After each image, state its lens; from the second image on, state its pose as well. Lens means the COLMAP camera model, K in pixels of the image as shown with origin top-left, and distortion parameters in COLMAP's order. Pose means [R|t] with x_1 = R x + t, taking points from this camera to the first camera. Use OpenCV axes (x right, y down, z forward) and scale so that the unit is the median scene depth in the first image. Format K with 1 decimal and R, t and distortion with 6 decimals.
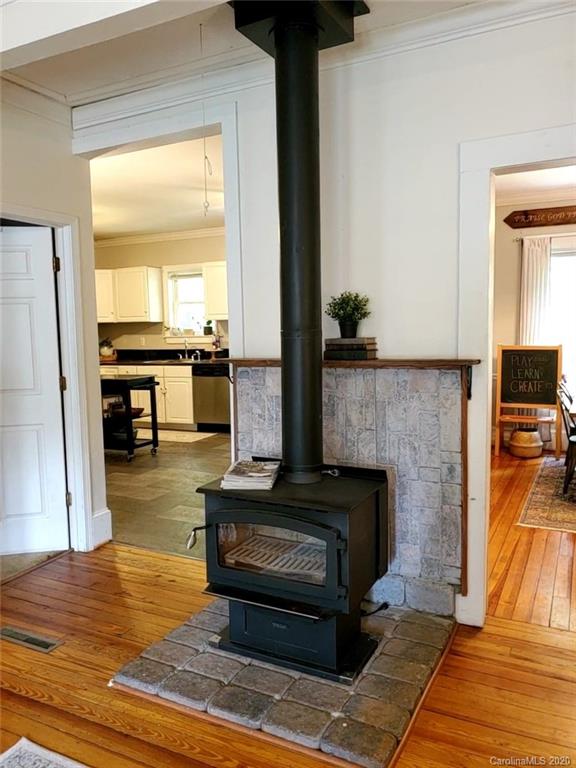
lens RADIAL K [[605.1, 0, 286.7], [0, 605.1, 377.3], [0, 0, 1]] dist [0.044966, -0.026881]
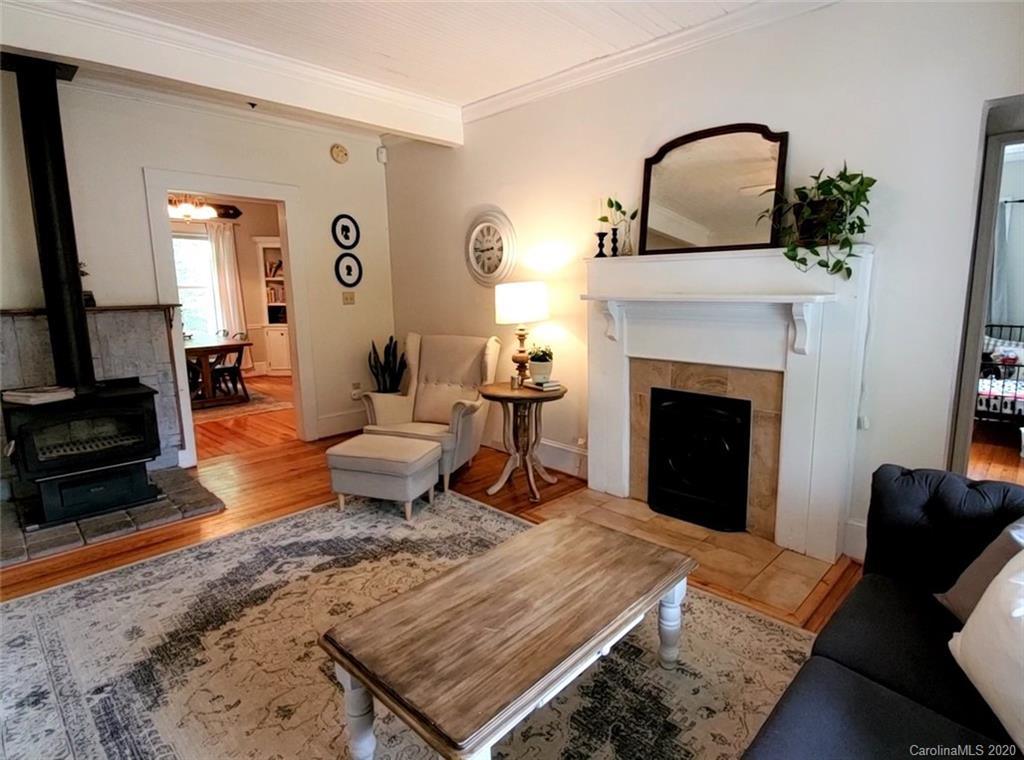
lens RADIAL K [[540.1, 0, 538.2], [0, 540.1, 373.5], [0, 0, 1]] dist [0.014690, -0.011224]
pose [[0.279408, -0.135716, 0.950533, -0.357664], [0.088057, 0.989410, 0.115382, 0.031320], [-0.956126, 0.051463, 0.288400, -0.152015]]
